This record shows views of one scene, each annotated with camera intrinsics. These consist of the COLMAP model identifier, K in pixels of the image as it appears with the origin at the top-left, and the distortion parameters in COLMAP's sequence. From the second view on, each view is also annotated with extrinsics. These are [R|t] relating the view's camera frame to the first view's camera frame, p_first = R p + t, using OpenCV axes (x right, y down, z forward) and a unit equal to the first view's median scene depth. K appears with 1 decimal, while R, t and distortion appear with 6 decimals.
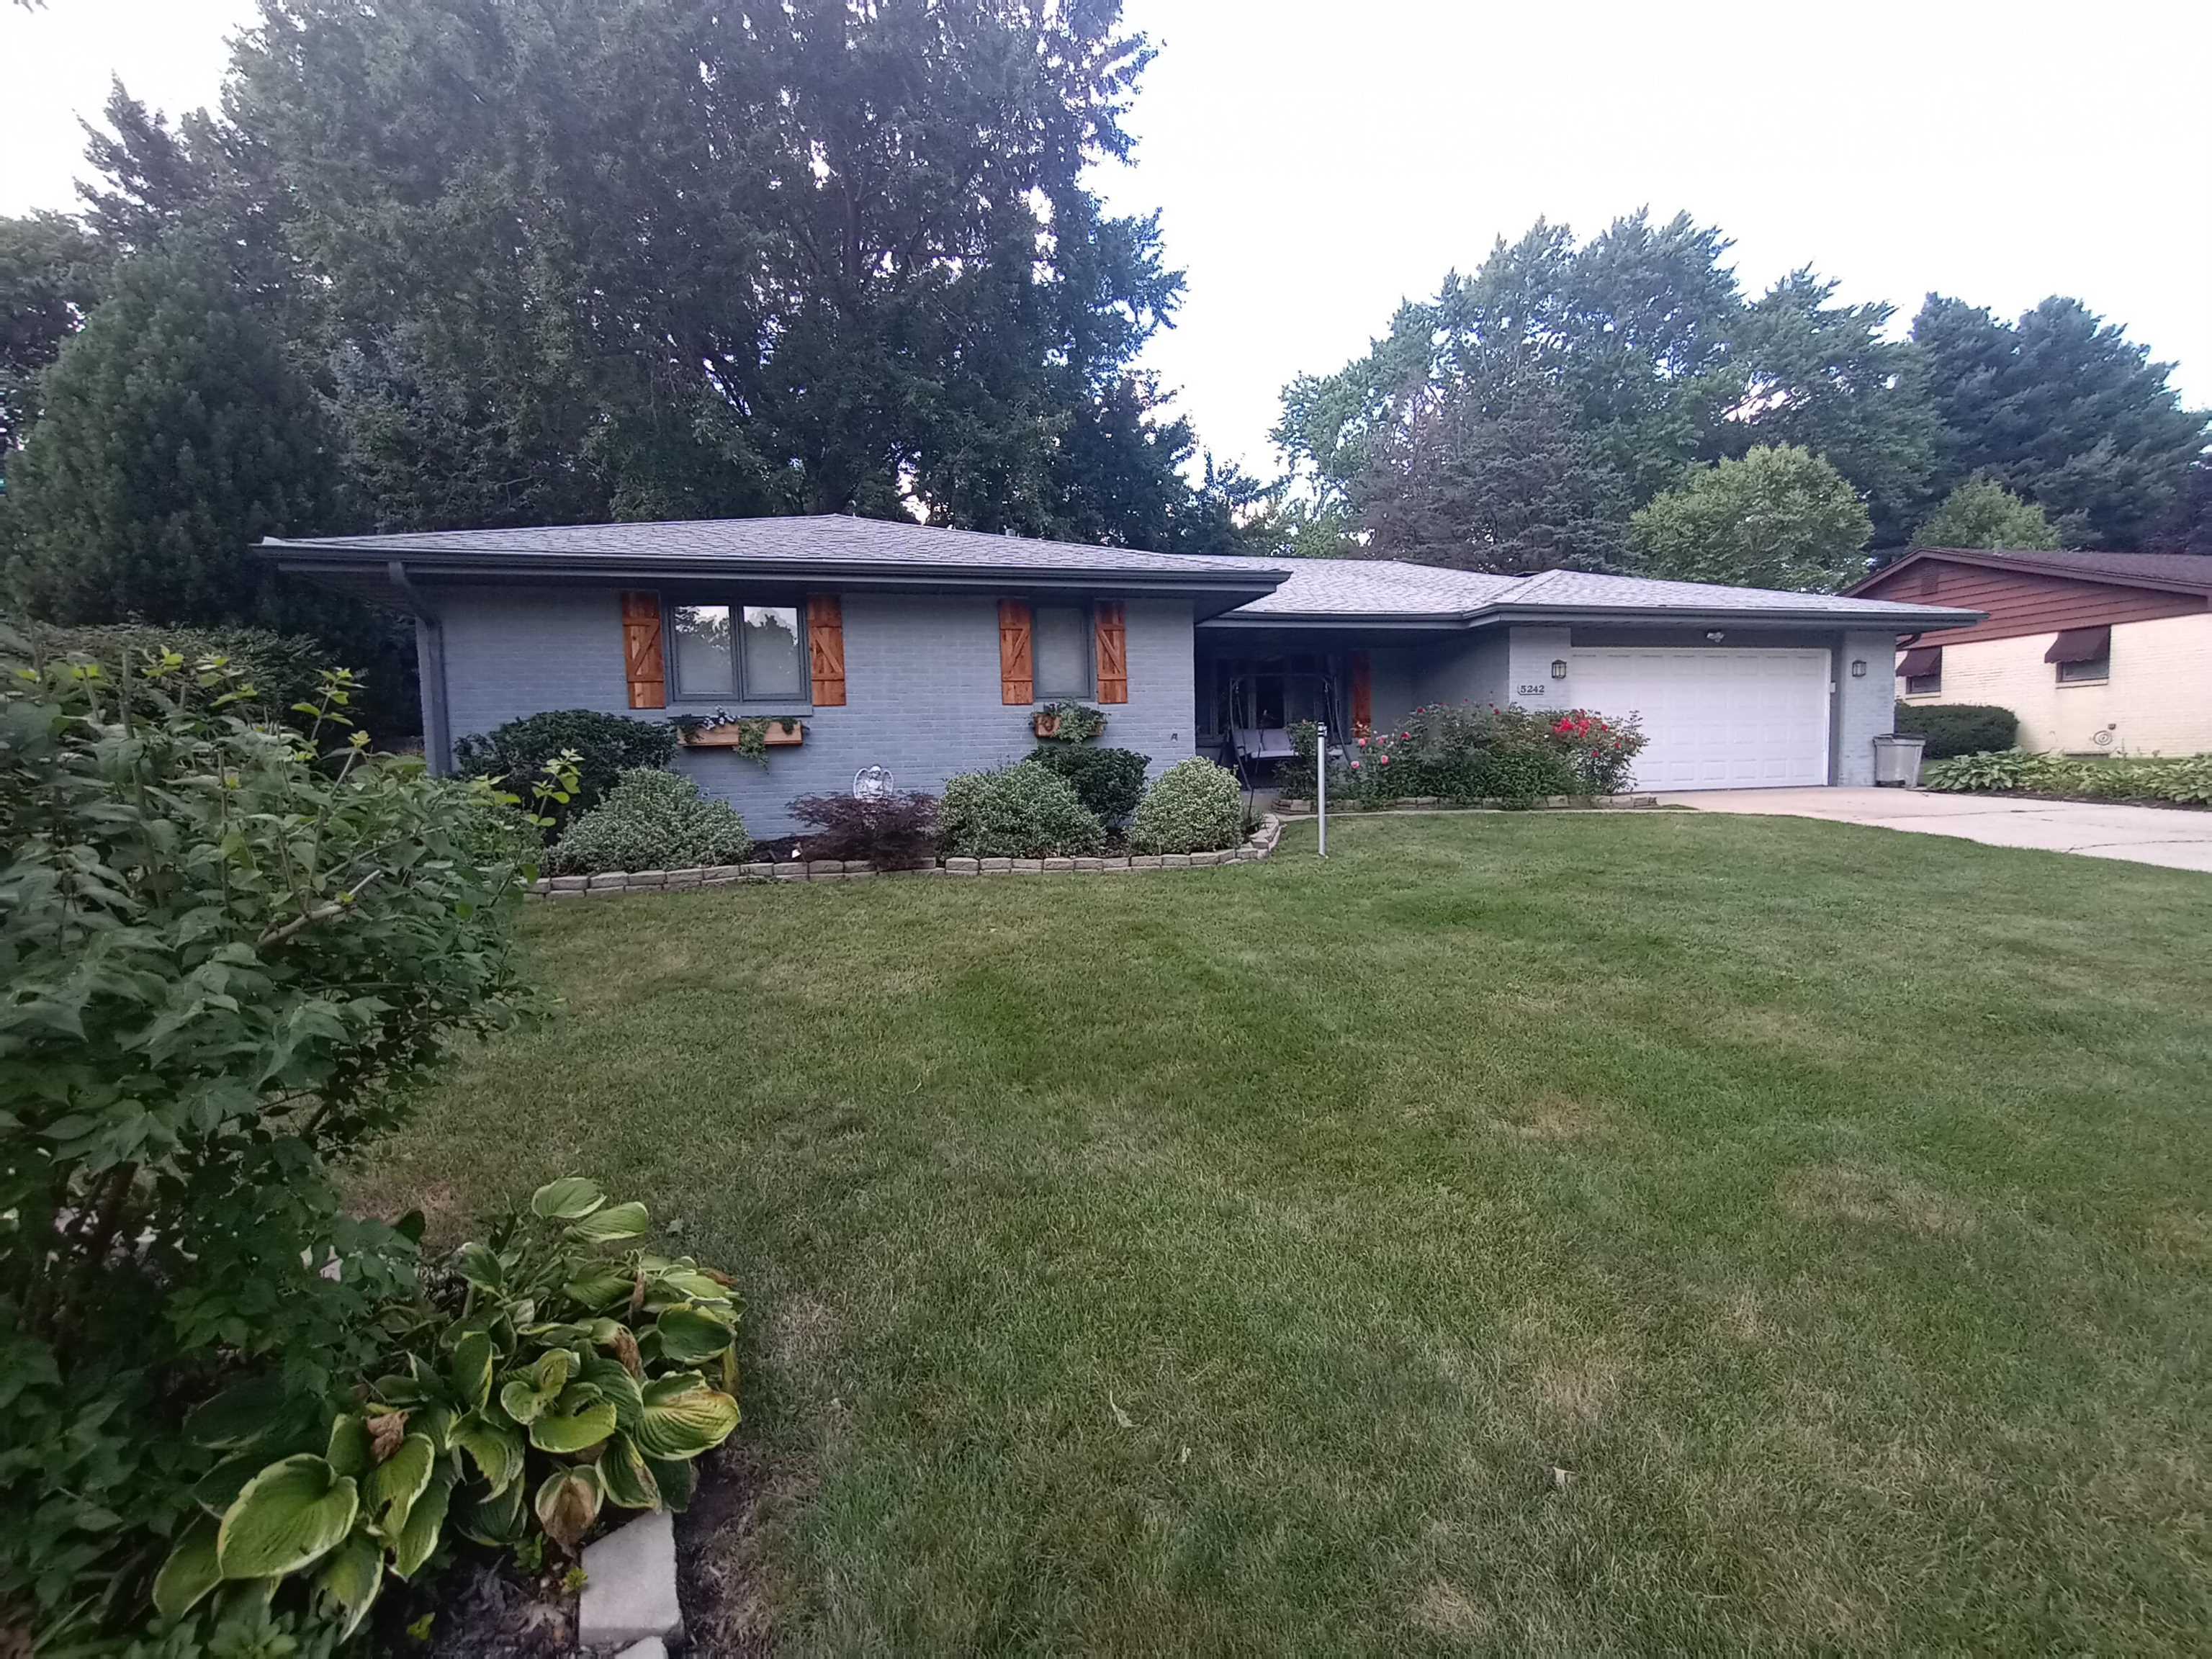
lens RADIAL K [[996.7, 0, 1105.1], [0, 996.7, 831.8], [0, 0, 1]] dist [0.004953, 0.000471]
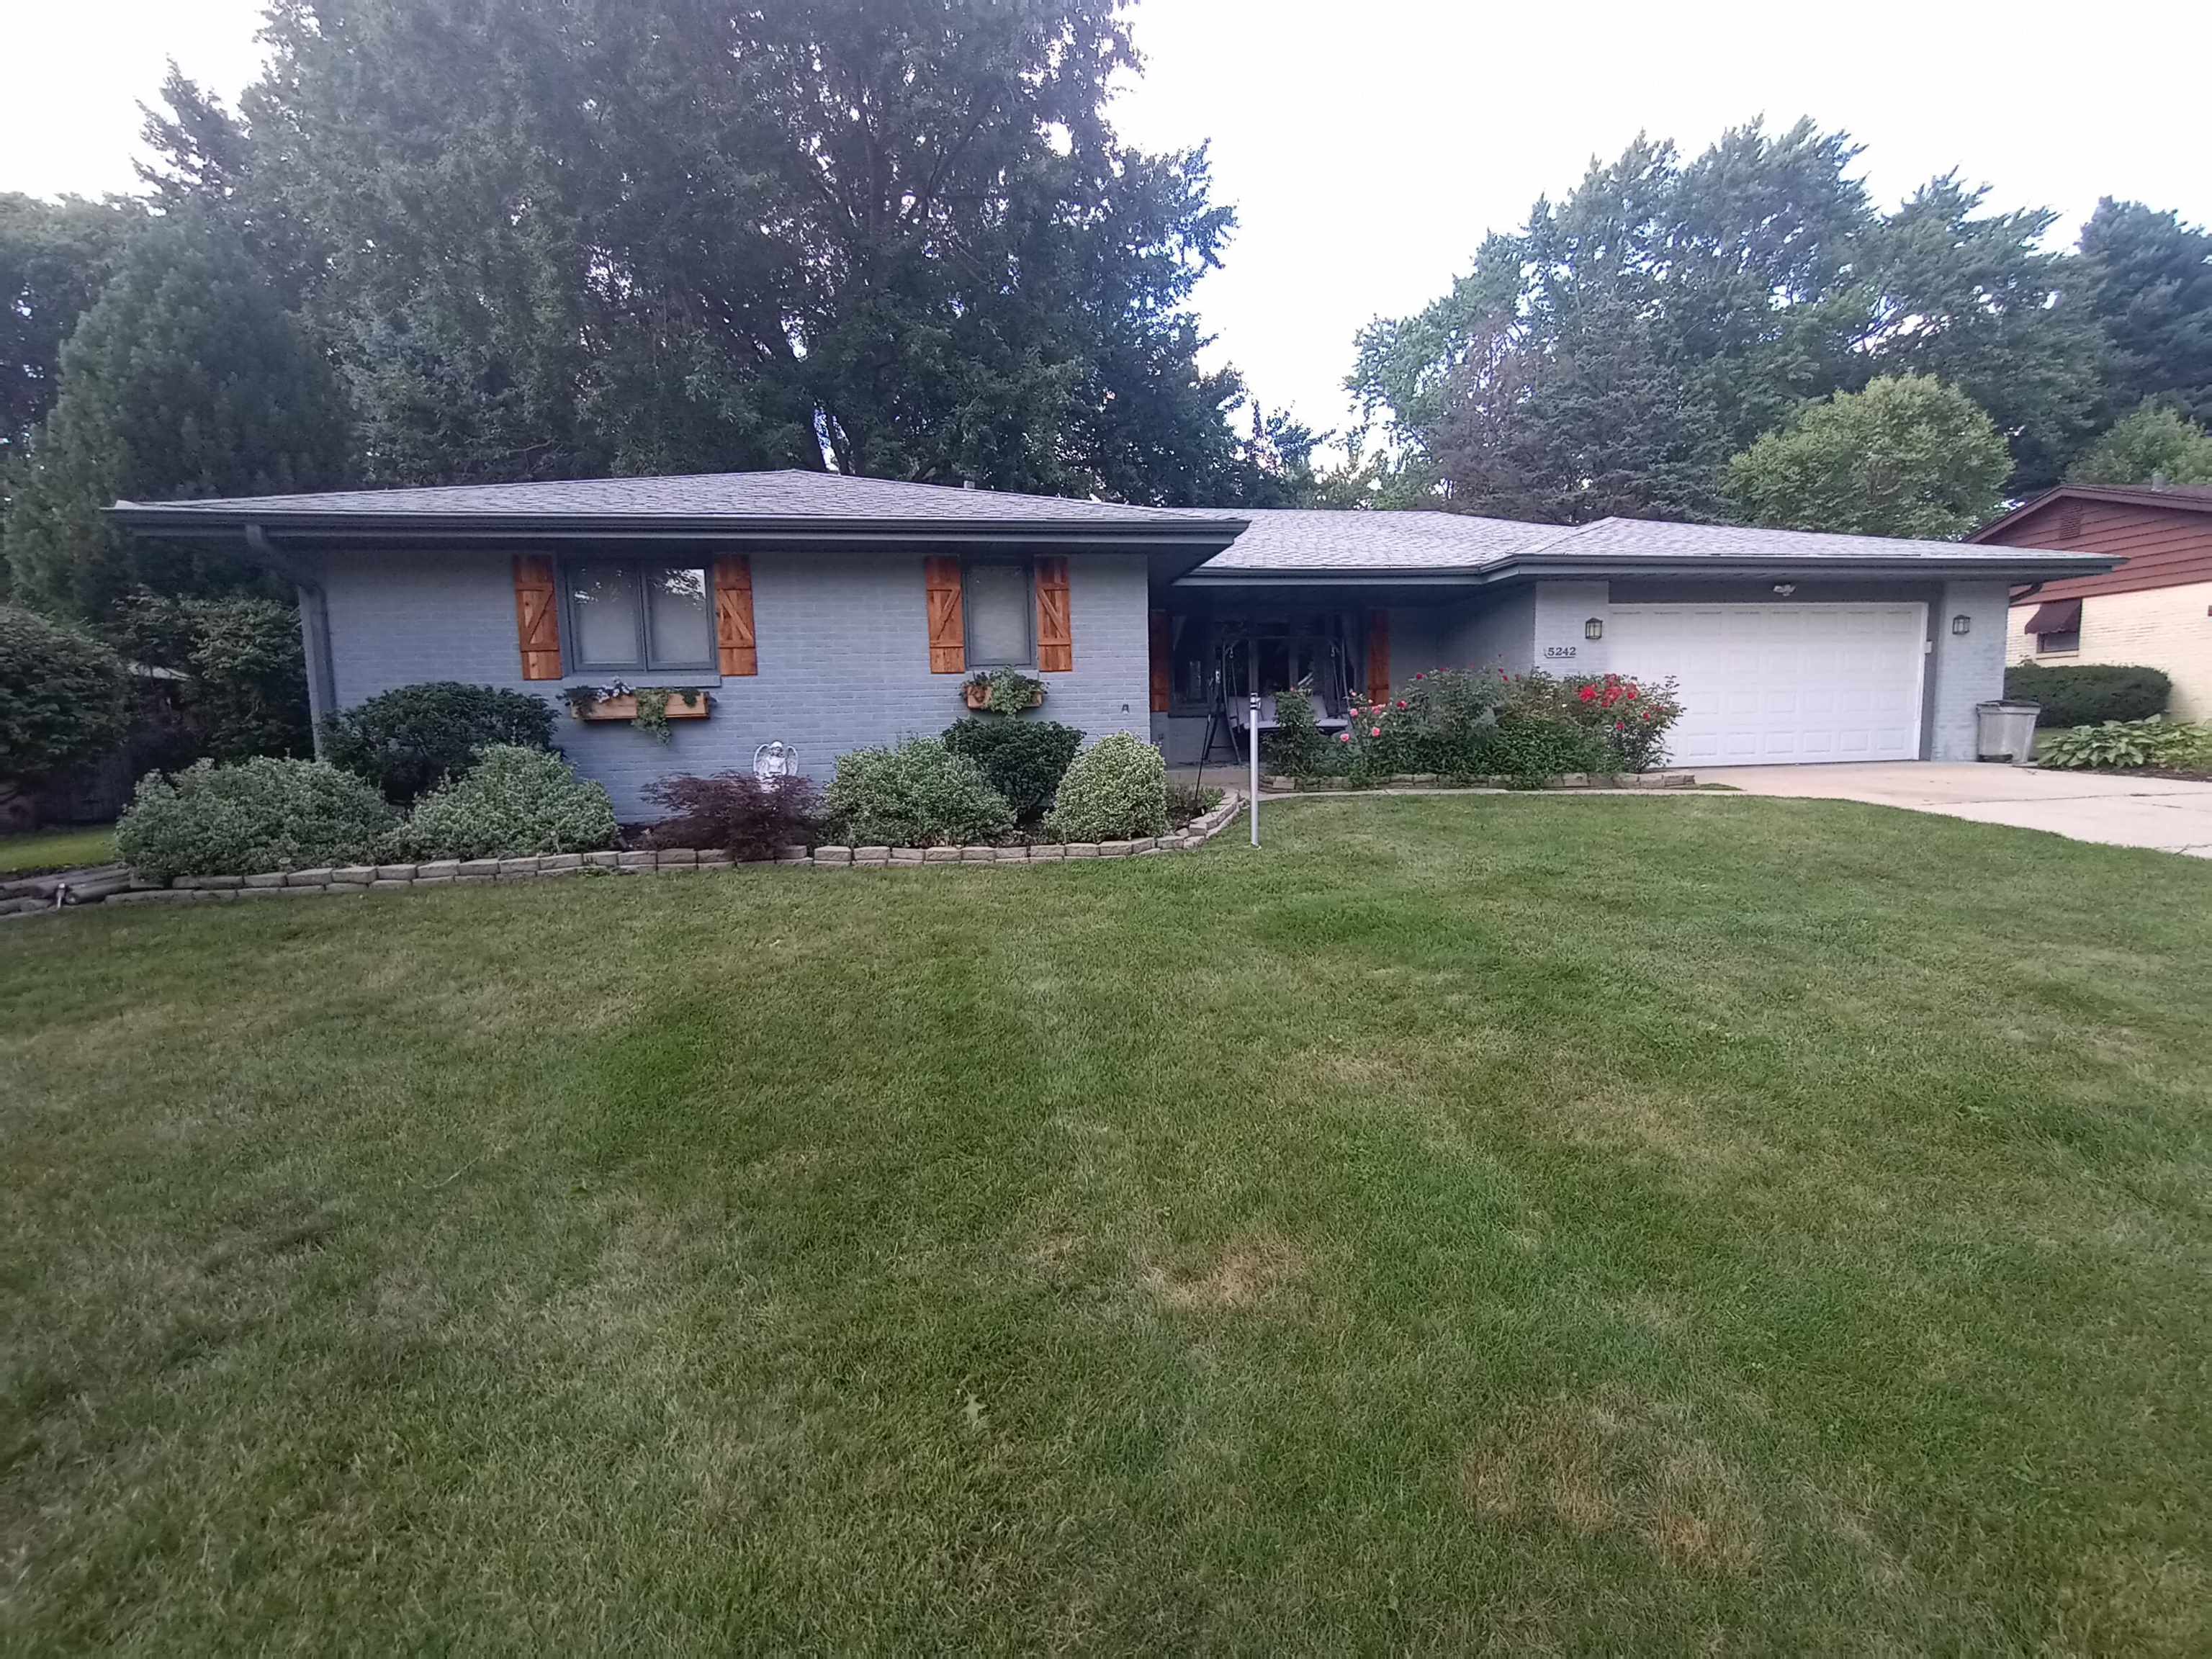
lens RADIAL K [[996.7, 0, 1104.5], [0, 996.7, 829.6], [0, 0, 1]] dist [0.004953, 0.000471]
pose [[0.996135, 0.008960, -0.087372, 0.102384], [-0.006029, 0.999412, 0.033756, -0.011991], [0.087623, -0.033098, 0.995604, 0.073934]]
